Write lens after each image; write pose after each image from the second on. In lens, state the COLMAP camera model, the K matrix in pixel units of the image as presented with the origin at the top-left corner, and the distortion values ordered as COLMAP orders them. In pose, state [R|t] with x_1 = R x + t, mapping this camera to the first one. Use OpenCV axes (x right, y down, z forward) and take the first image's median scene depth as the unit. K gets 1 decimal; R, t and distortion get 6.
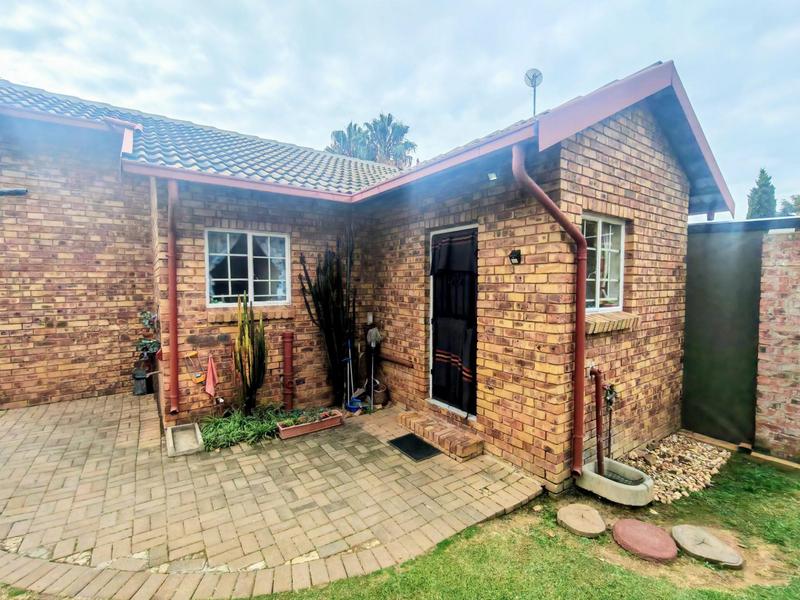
lens RADIAL K [[366.2, 0, 399.4], [0, 366.2, 300.6], [0, 0, 1]] dist [-0.004931, 0.001745]
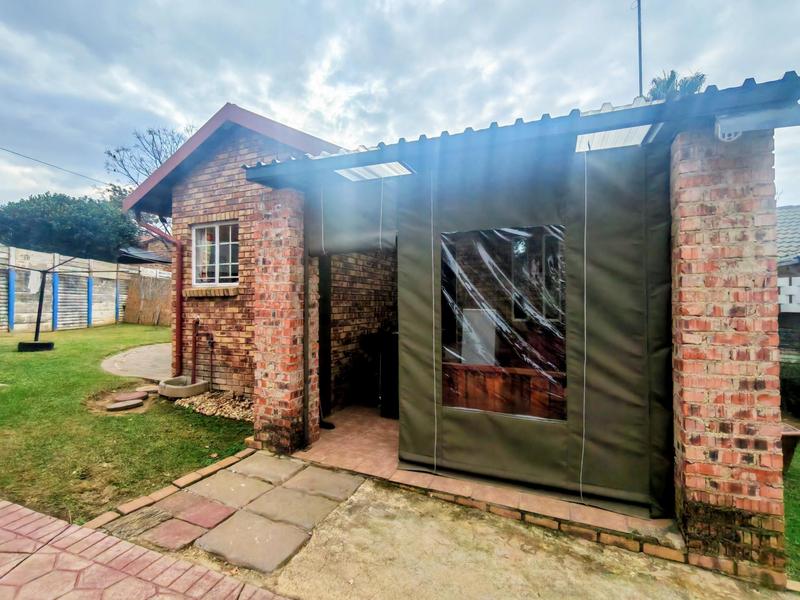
lens RADIAL K [[366.2, 0, 400.0], [0, 366.2, 299.7], [0, 0, 1]] dist [-0.004931, 0.001745]
pose [[0.549041, -0.009269, -0.835744, 2.211027], [-0.032874, 0.998925, -0.032675, 0.113050], [0.835149, 0.045414, 0.548146, 0.804596]]
